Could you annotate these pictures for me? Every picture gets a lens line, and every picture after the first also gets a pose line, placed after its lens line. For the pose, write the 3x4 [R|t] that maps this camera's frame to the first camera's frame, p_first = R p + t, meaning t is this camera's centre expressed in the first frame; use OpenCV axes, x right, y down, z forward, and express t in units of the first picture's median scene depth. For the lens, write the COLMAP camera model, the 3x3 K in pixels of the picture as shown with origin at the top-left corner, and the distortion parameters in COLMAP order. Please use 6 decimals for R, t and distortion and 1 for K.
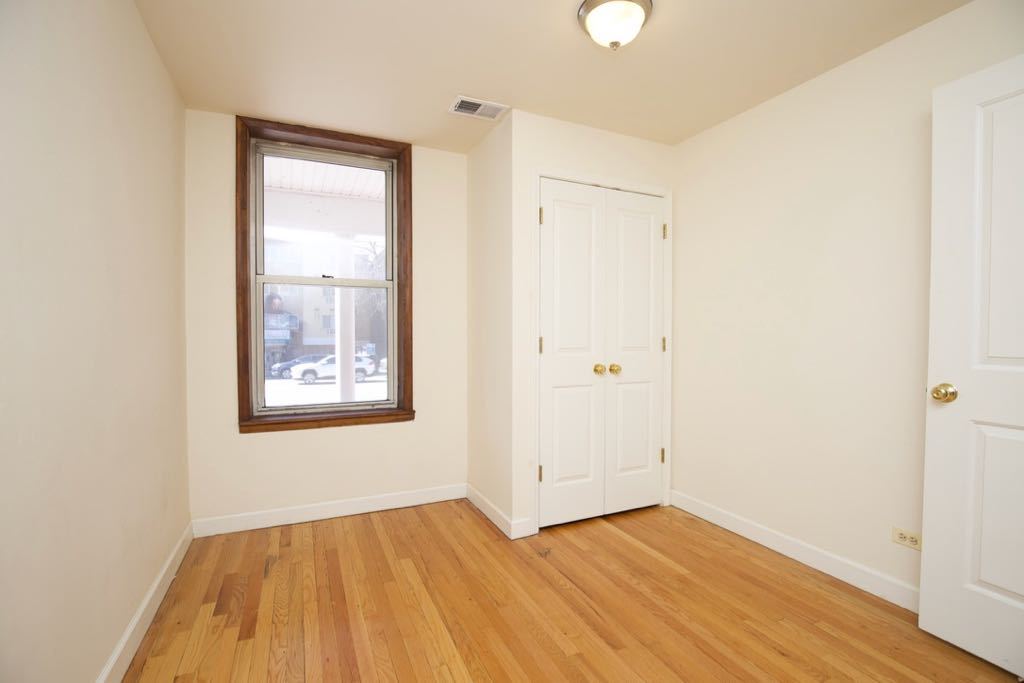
lens RADIAL K [[466.5, 0, 515.5], [0, 466.5, 344.5], [0, 0, 1]] dist [-0.025525, 0.000029]
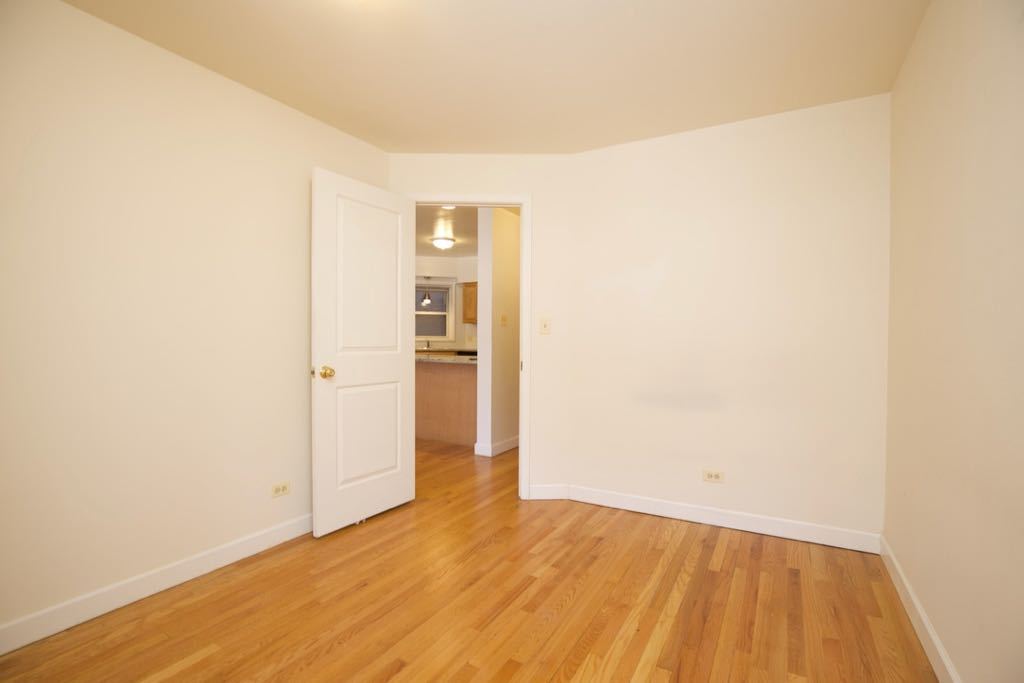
lens RADIAL K [[466.5, 0, 515.5], [0, 466.5, 344.5], [0, 0, 1]] dist [-0.025525, 0.000029]
pose [[-0.572949, -0.007671, 0.819555, -0.640100], [0.014237, 0.999712, 0.019310, -0.004939], [-0.819468, 0.022732, -0.572674, 1.267888]]
